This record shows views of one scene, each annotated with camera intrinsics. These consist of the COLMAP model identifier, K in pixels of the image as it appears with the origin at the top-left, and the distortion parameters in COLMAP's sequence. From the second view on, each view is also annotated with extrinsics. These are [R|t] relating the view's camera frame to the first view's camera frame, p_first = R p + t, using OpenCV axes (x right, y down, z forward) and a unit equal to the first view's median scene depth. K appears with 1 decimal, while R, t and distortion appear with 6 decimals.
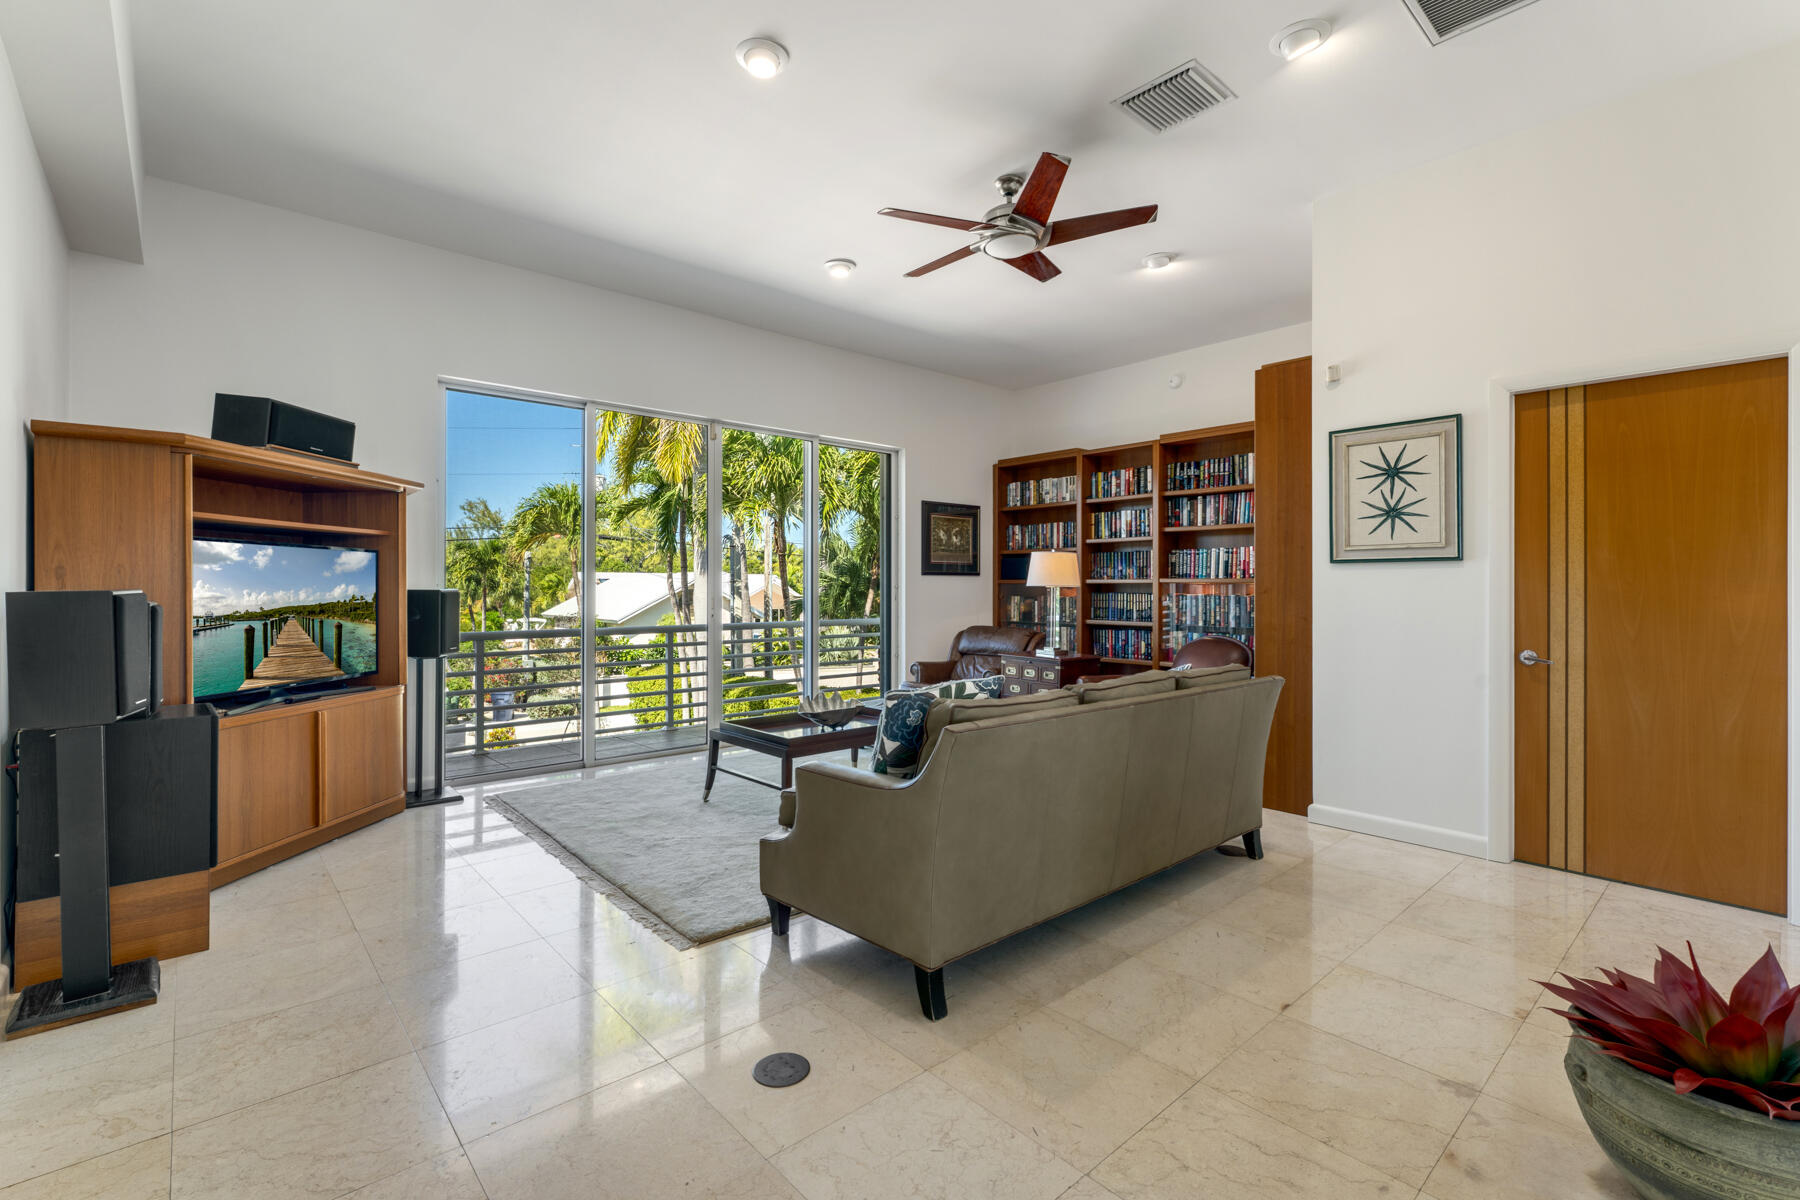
lens RADIAL K [[778.1, 0, 899.4], [0, 778.1, 600.3], [0, 0, 1]] dist [-0.012109, -0.000162]
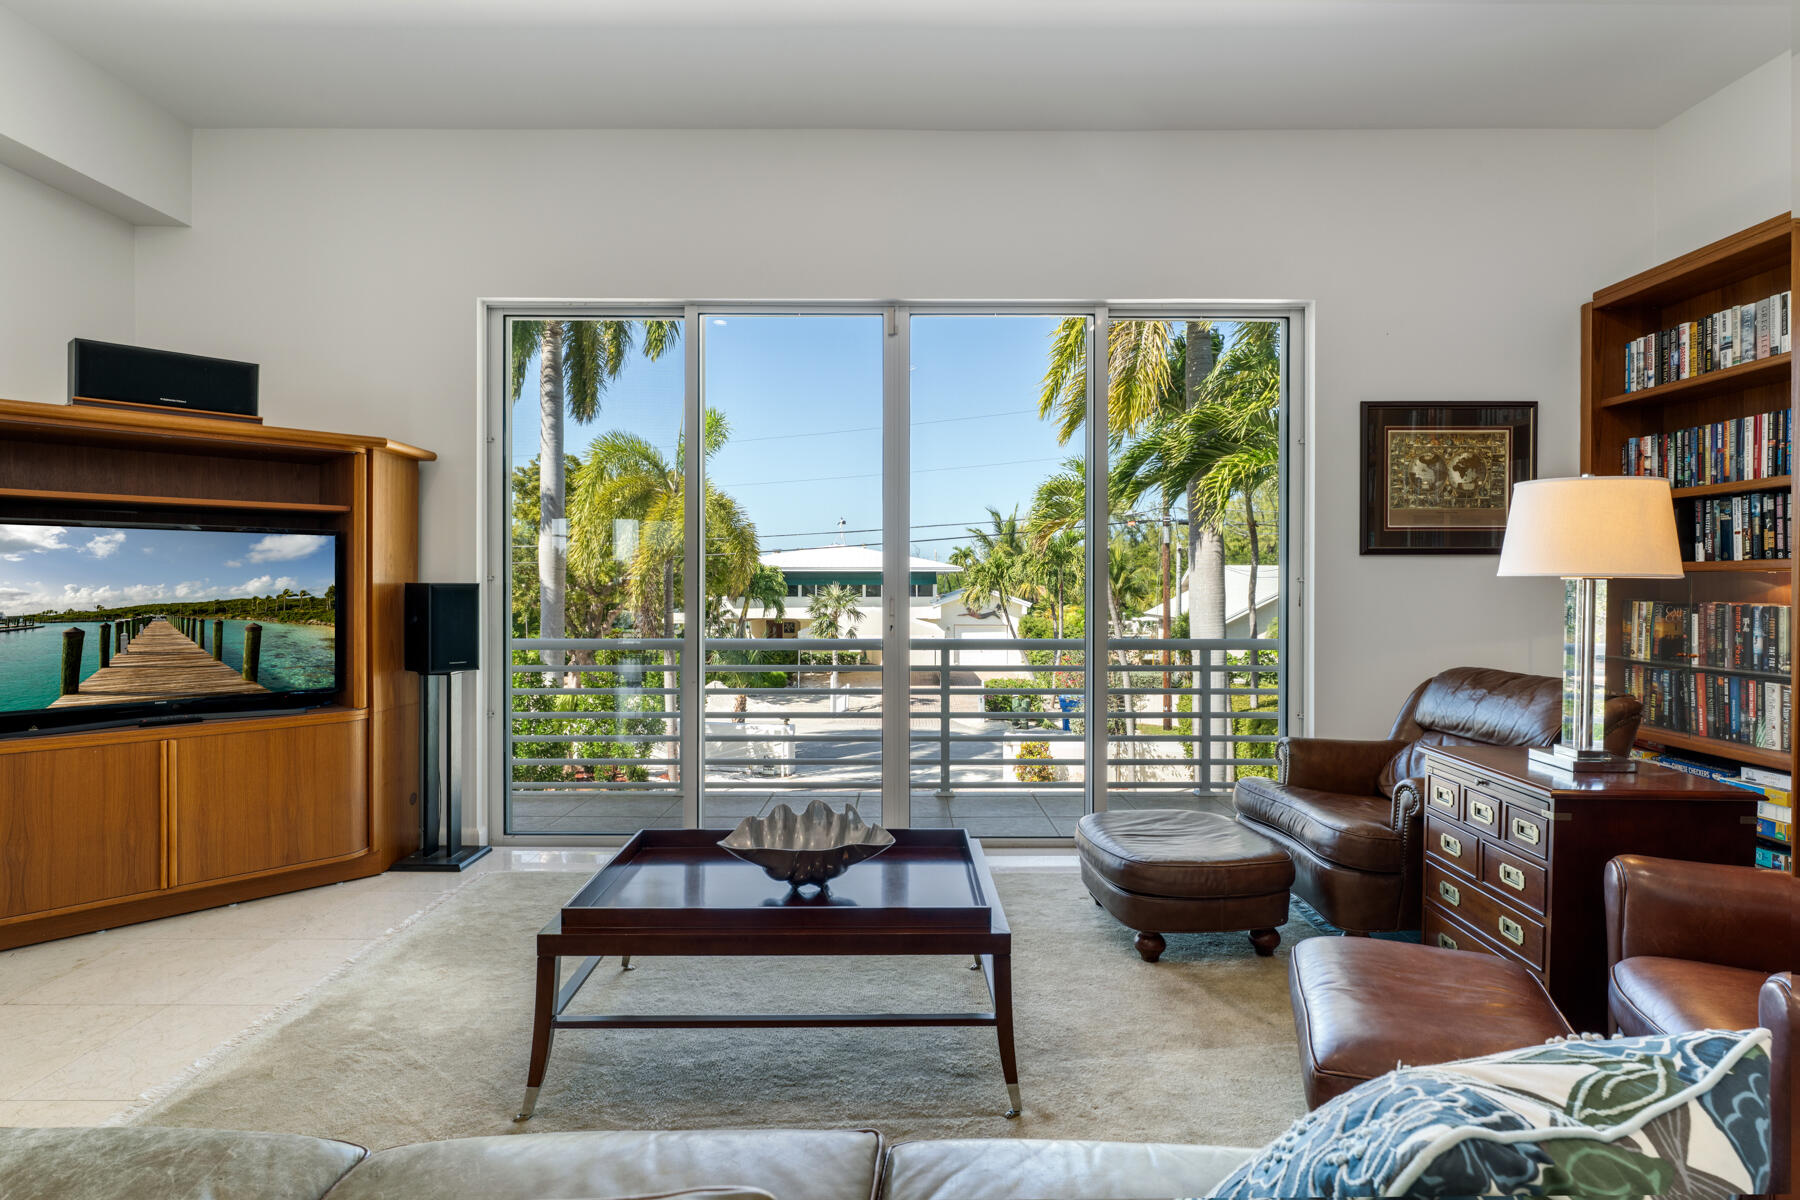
lens RADIAL K [[895.5, 0, 895.1], [0, 895.5, 598.8], [0, 0, 1]] dist [-0.014525, 0.001571]
pose [[0.744071, 0.012831, -0.667977, 0.233724], [-0.010817, 0.999916, 0.007159, -0.007469], [0.668013, 0.001899, 0.744148, 0.493592]]
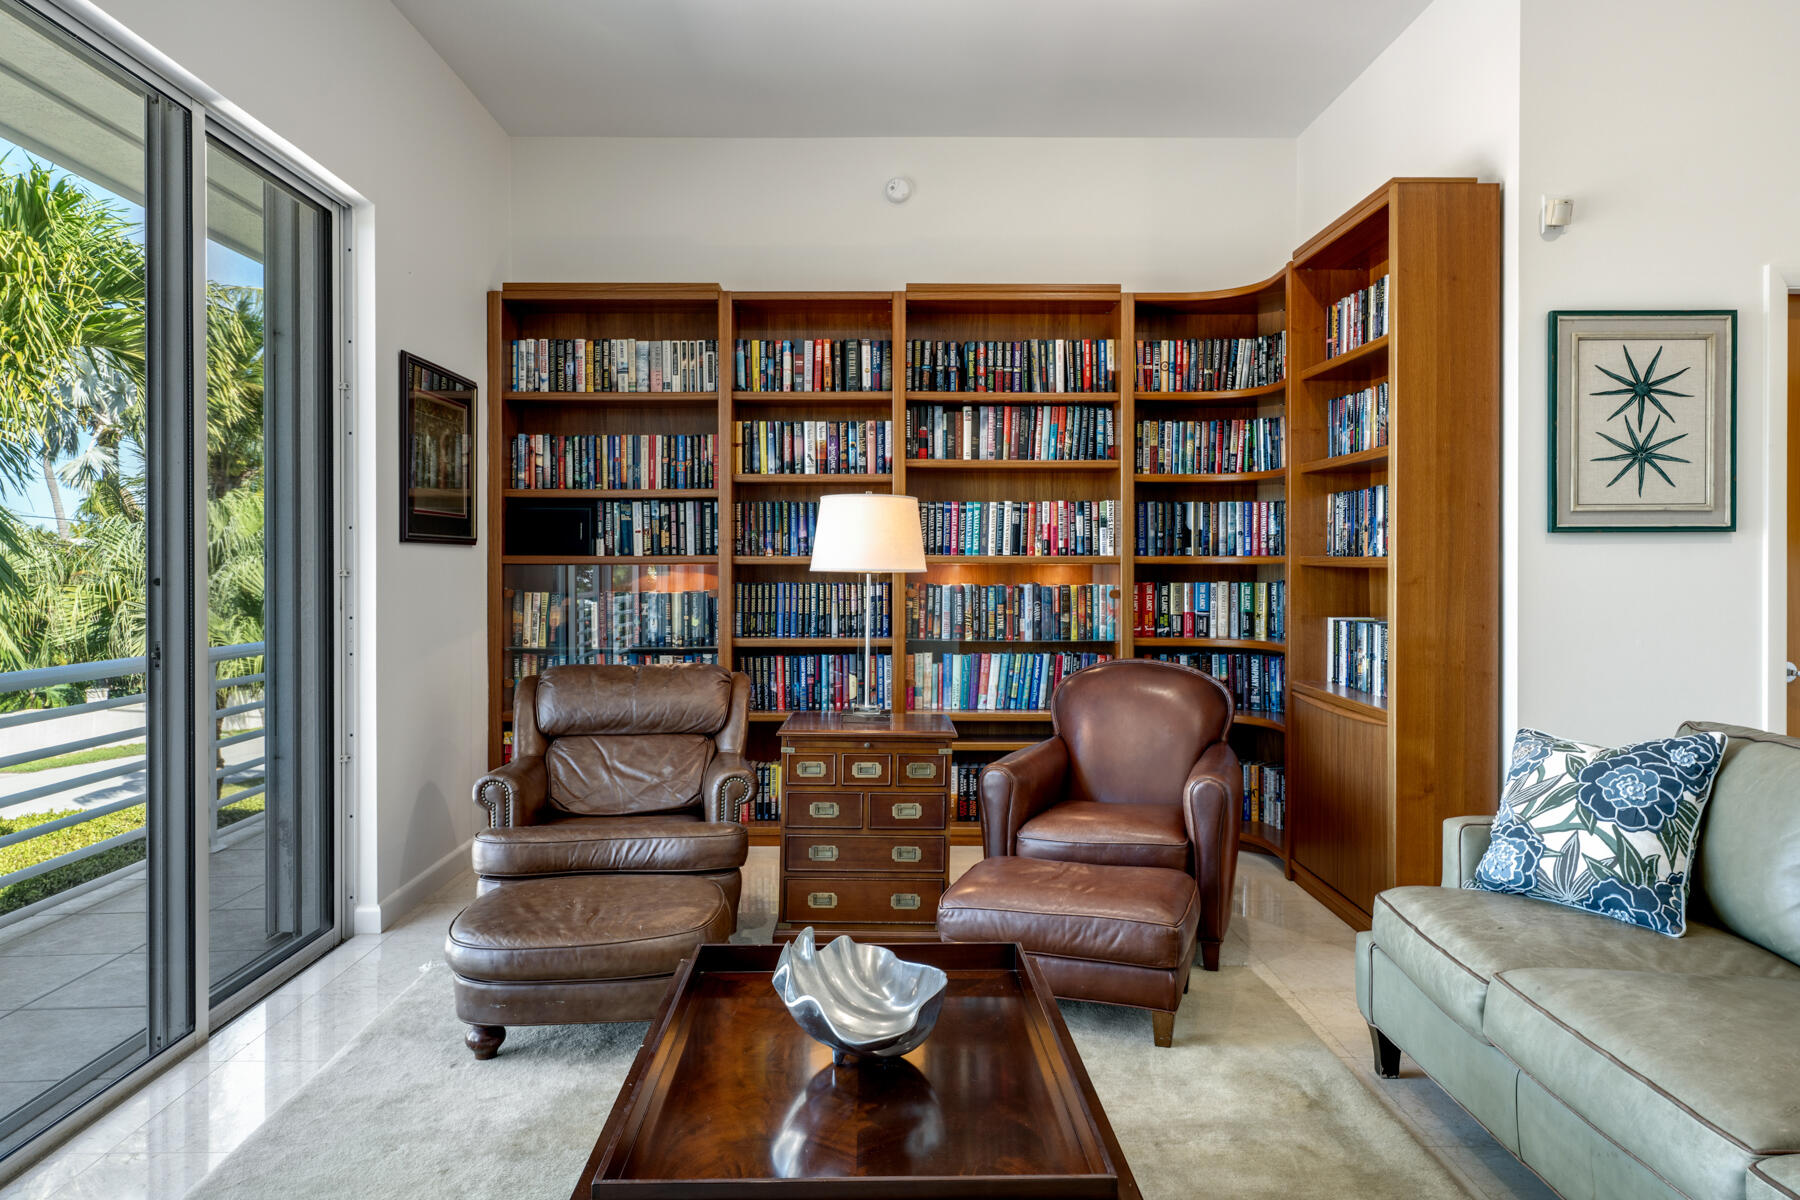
lens RADIAL K [[1228.9, 0, 899.8], [0, 1228.9, 582.8], [0, 0, 1]] dist [0.004847, 0.002161]
pose [[0.667942, -0.010515, 0.744139, -0.330687], [0.013994, 0.999901, 0.001568, -0.011882], [-0.744082, 0.009366, 0.668023, 0.506594]]
